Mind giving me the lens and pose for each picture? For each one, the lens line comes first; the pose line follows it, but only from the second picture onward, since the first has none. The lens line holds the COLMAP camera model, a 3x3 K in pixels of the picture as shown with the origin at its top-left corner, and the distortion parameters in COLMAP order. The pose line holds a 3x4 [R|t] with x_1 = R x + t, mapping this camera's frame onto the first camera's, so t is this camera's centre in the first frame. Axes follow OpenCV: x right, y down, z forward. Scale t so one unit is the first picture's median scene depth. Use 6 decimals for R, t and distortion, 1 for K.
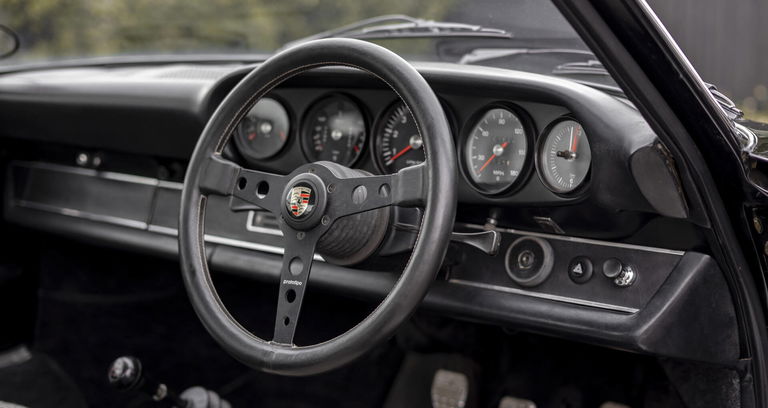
lens RADIAL K [[1142.3, 0, 386.0], [0, 1142.3, 202.3], [0, 0, 1]] dist [-0.024496, 0.000000]
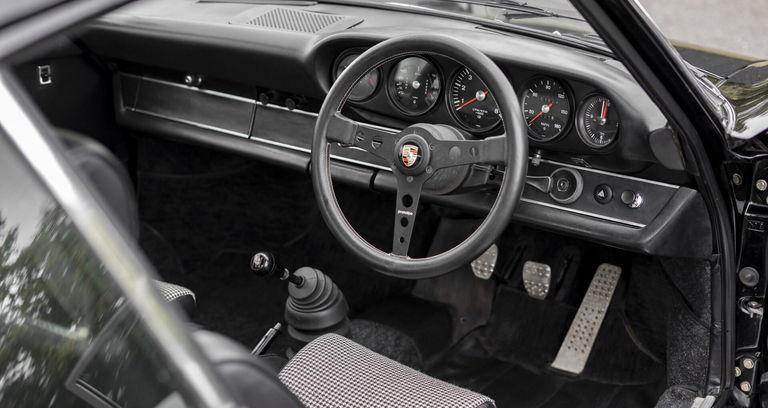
lens RADIAL K [[1142.3, 0, 377.5], [0, 1142.3, 198.9], [0, 0, 1]] dist [-0.024496, 0.000000]
pose [[0.998303, -0.022884, 0.053552, -0.182599], [0.011836, 0.980096, 0.198172, -0.216905], [-0.057021, -0.197202, 0.978703, -0.362701]]
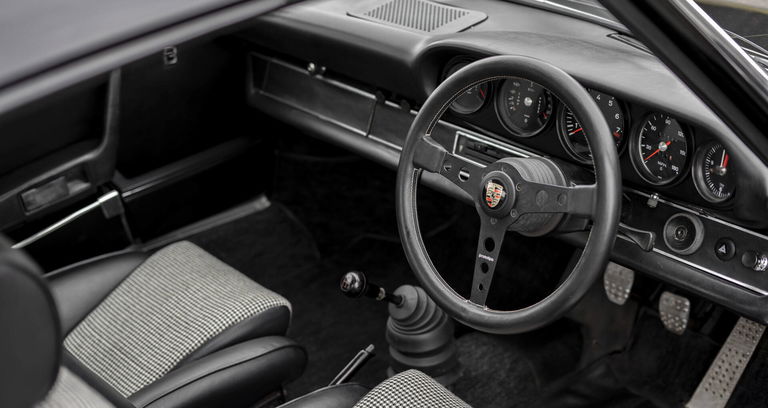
lens RADIAL K [[1142.3, 0, 384.0], [0, 1142.3, 235.3], [0, 0, 1]] dist [-0.024496, 0.000000]
pose [[0.984340, 0.050327, -0.168942, 0.018286], [0.003720, 0.952235, 0.305343, -0.324033], [0.176240, -0.301190, 0.937136, -0.189035]]
